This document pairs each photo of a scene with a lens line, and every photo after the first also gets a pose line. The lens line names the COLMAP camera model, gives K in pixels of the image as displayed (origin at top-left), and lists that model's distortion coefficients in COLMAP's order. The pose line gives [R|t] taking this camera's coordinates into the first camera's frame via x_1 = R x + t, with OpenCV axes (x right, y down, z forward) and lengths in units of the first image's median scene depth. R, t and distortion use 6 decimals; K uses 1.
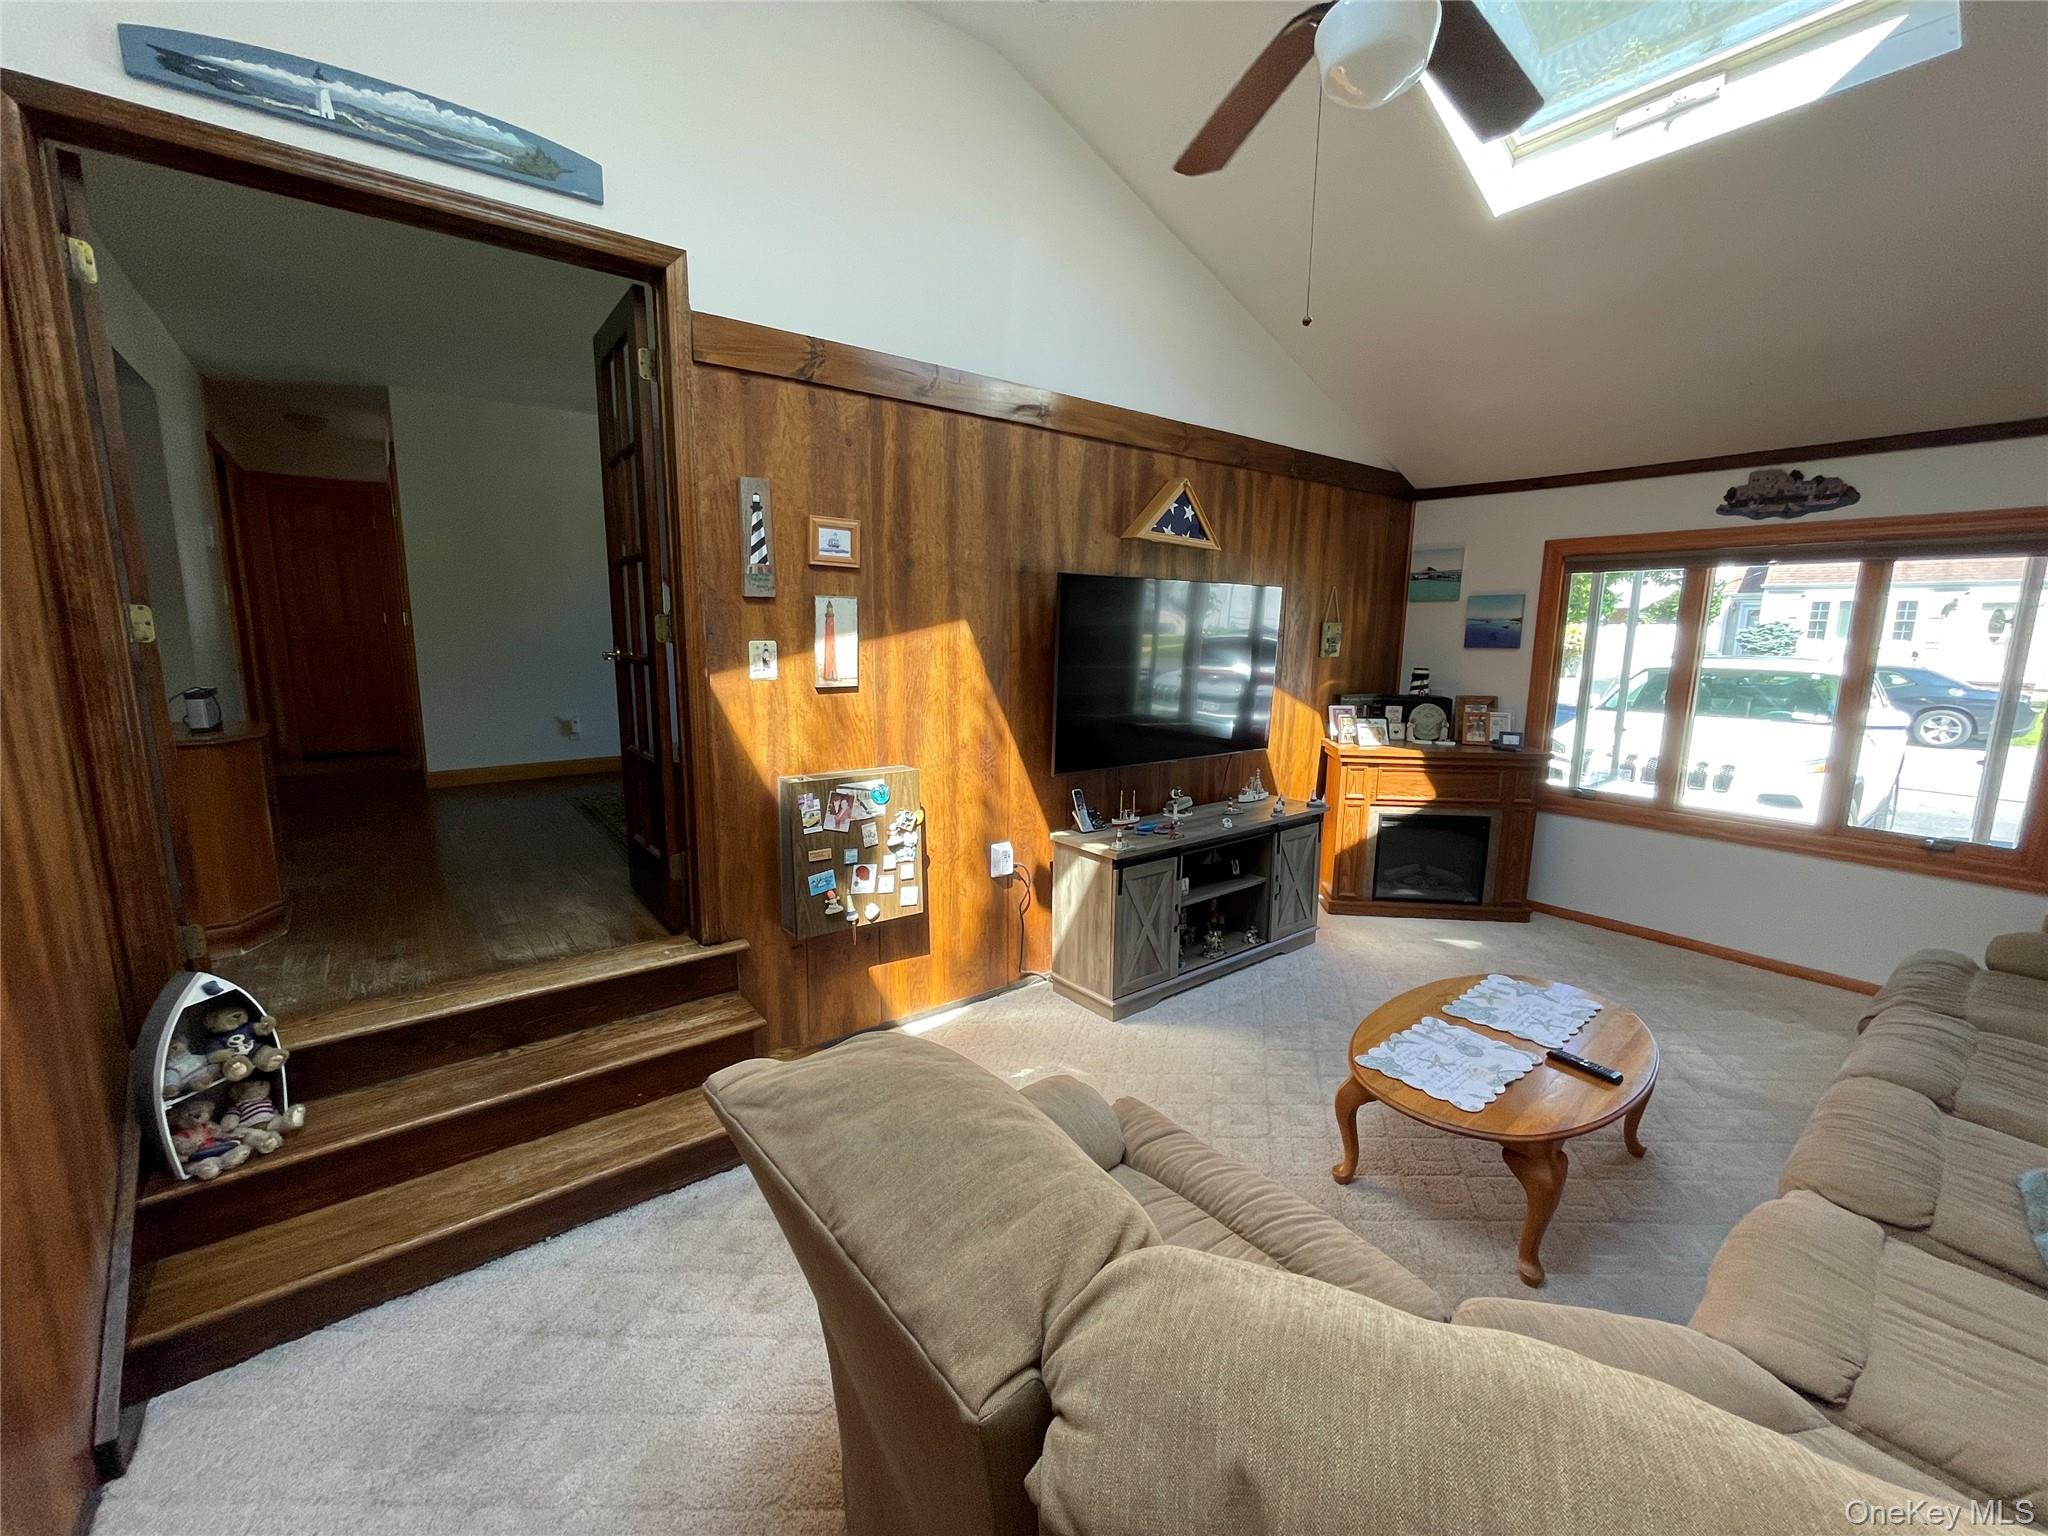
lens RADIAL K [[825.7, 0, 1023.9], [0, 825.7, 764.6], [0, 0, 1]] dist [-0.000833, -0.000683]
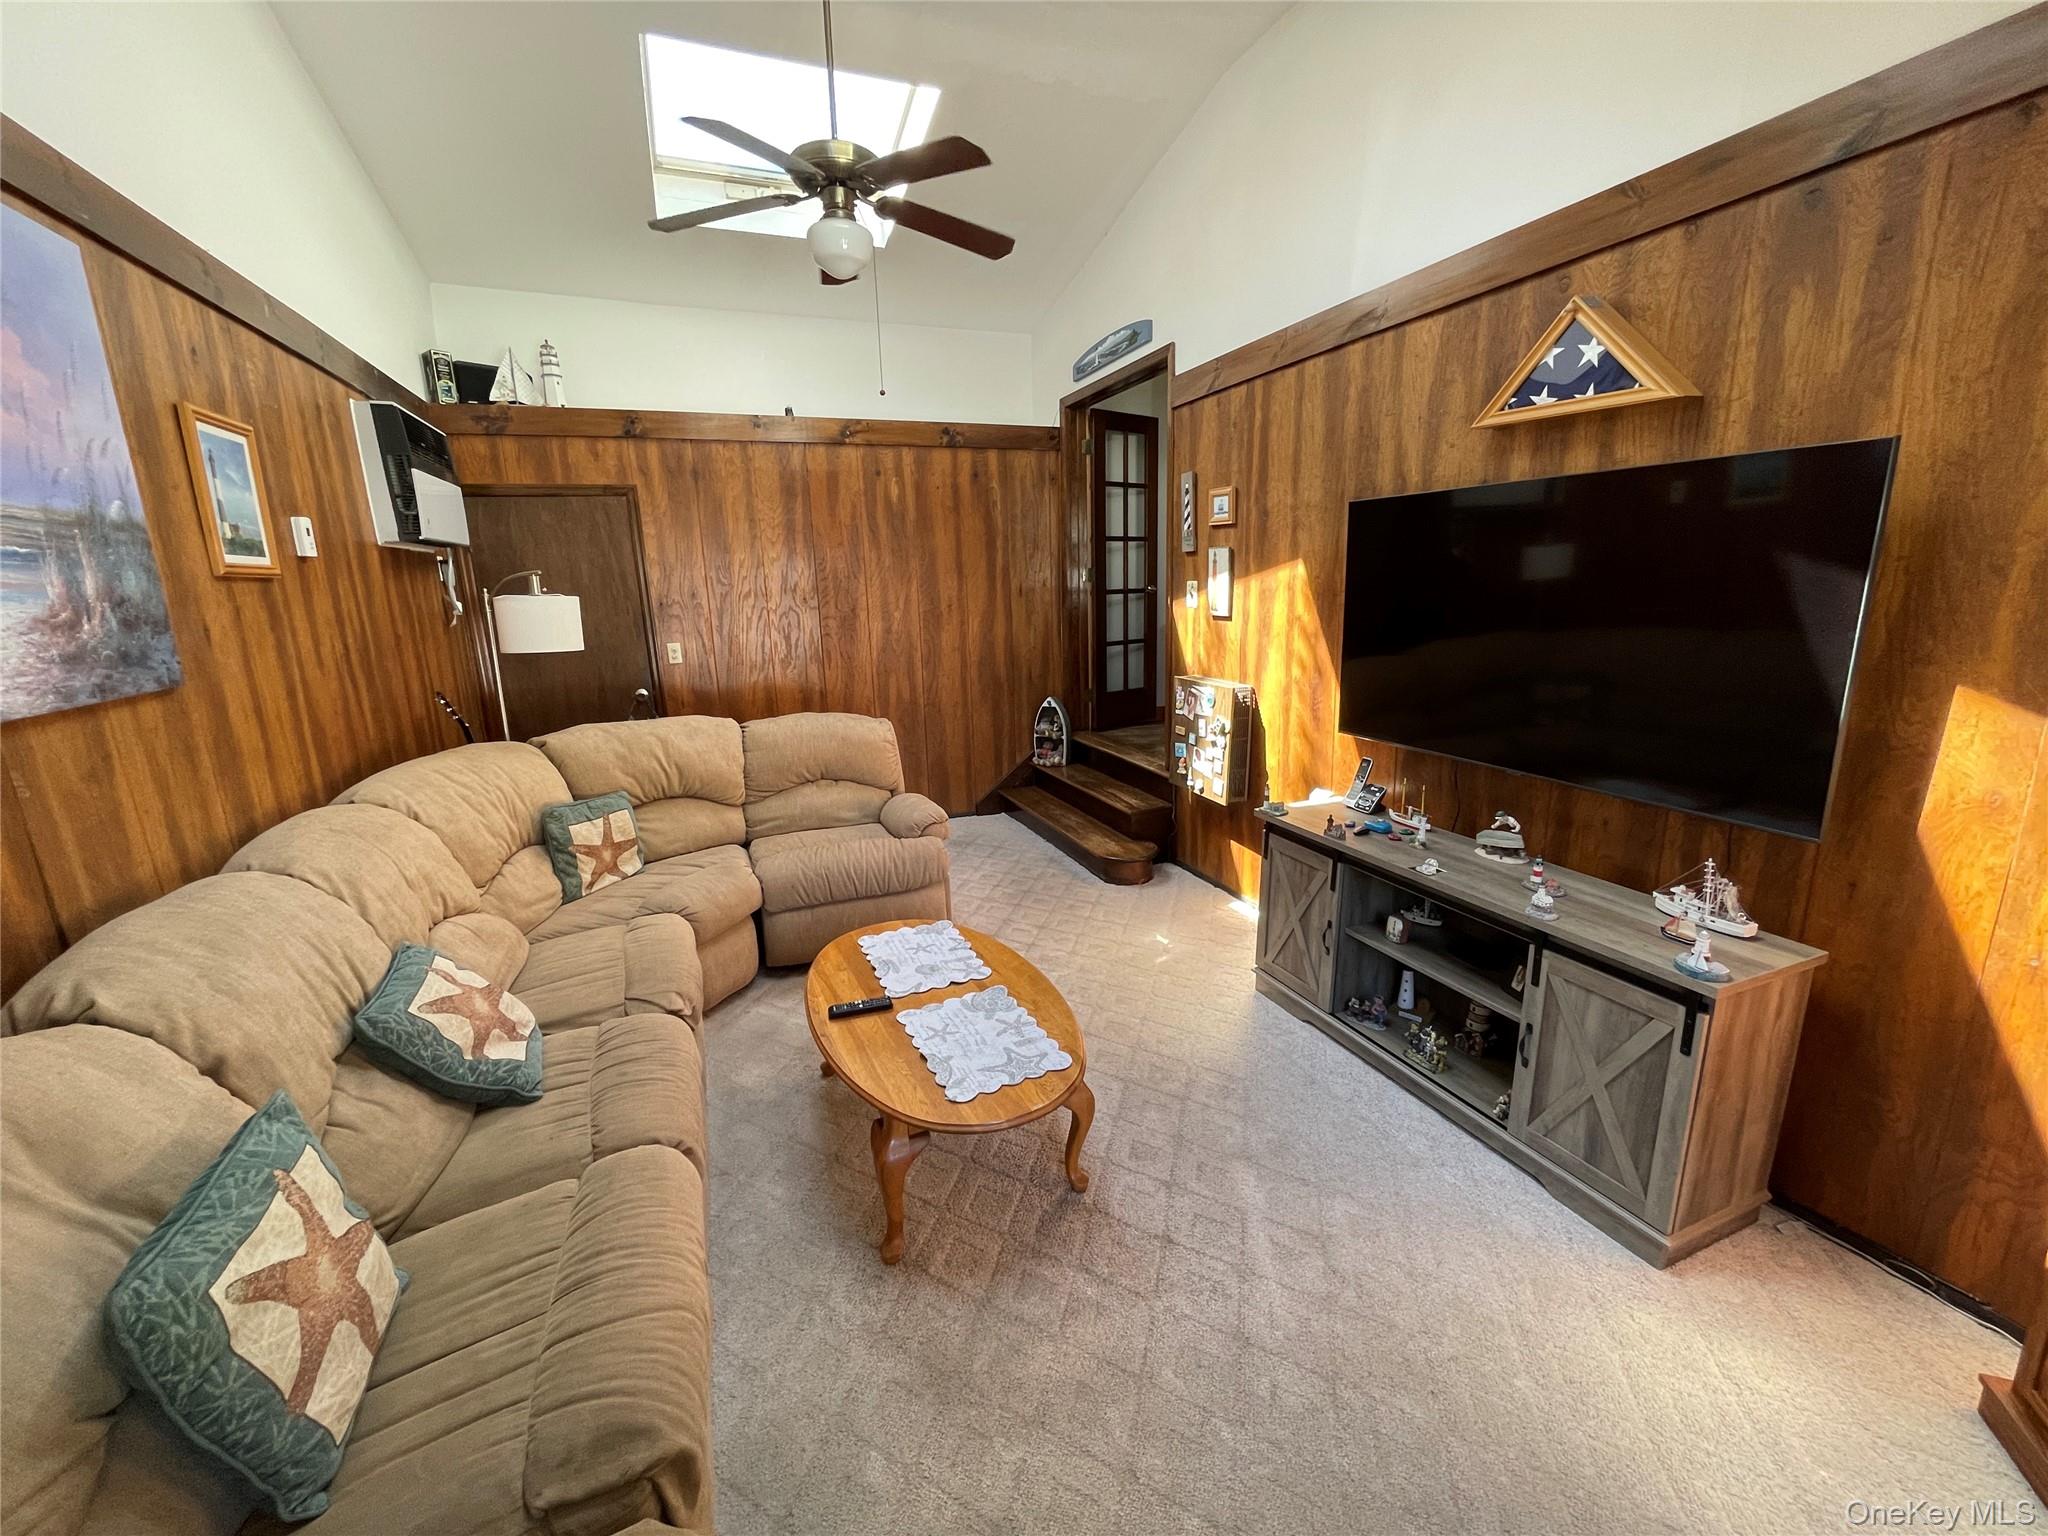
lens RADIAL K [[825.7, 0, 1023.2], [0, 825.7, 763.0], [0, 0, 1]] dist [-0.000833, -0.000683]
pose [[-0.272780, 0.209697, -0.938945, 1.021034], [-0.134347, 0.958092, 0.253003, -0.140557], [0.952650, 0.195158, -0.233177, 0.921675]]
